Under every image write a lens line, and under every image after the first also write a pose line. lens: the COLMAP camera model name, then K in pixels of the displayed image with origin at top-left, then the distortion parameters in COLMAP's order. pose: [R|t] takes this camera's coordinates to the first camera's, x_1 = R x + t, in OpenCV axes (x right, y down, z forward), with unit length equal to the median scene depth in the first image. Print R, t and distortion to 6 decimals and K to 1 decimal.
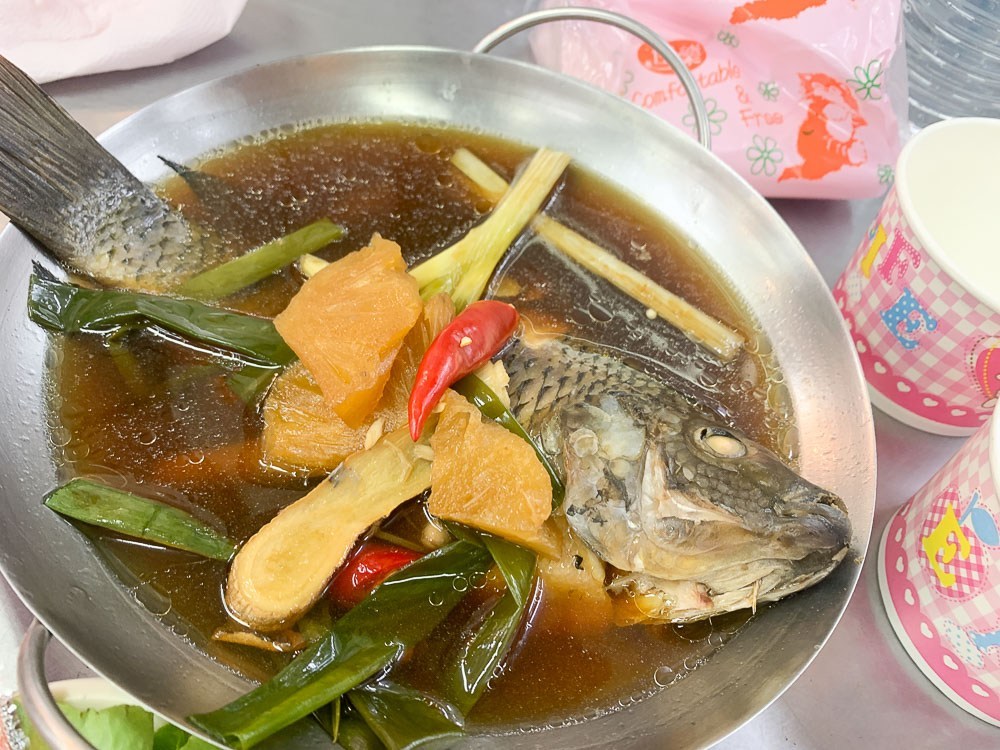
lens RADIAL K [[865.1, 0, 523.6], [0, 865.1, 548.5], [0, 0, 1]] dist [-0.001476, -0.012987]
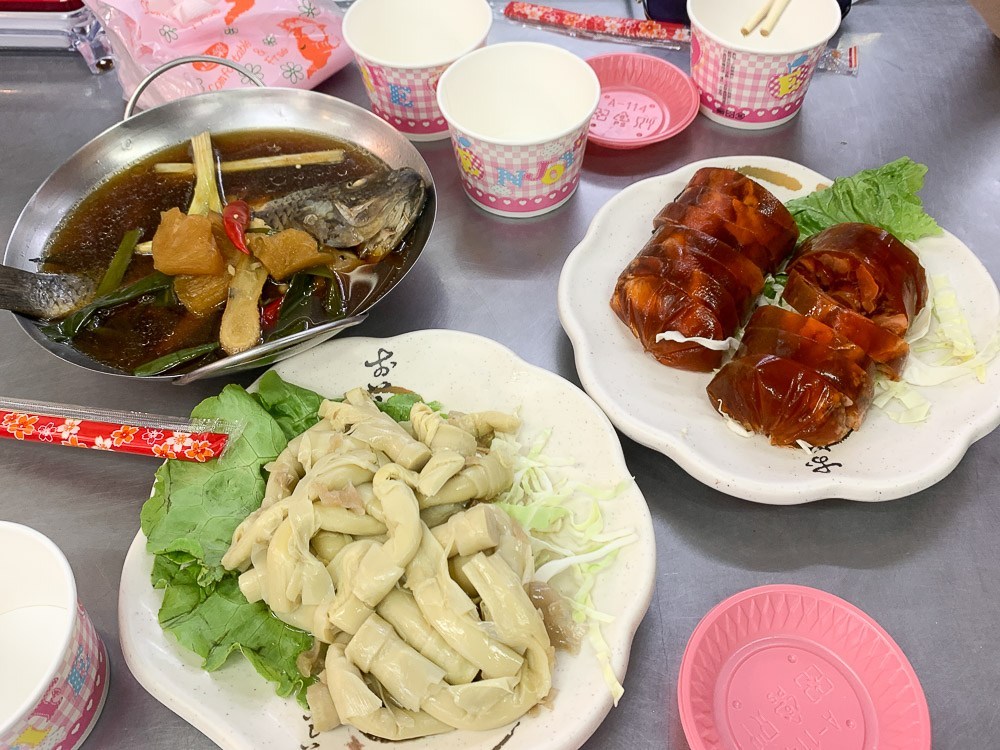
lens RADIAL K [[736.7, 0, 513.9], [0, 736.7, 372.7], [0, 0, 1]] dist [0.059598, -0.095422]
pose [[0.728275, -0.651988, 0.211013, -0.170344], [0.658835, 0.750869, 0.046180, 0.352178], [-0.188552, 0.105391, 0.976392, -0.755554]]
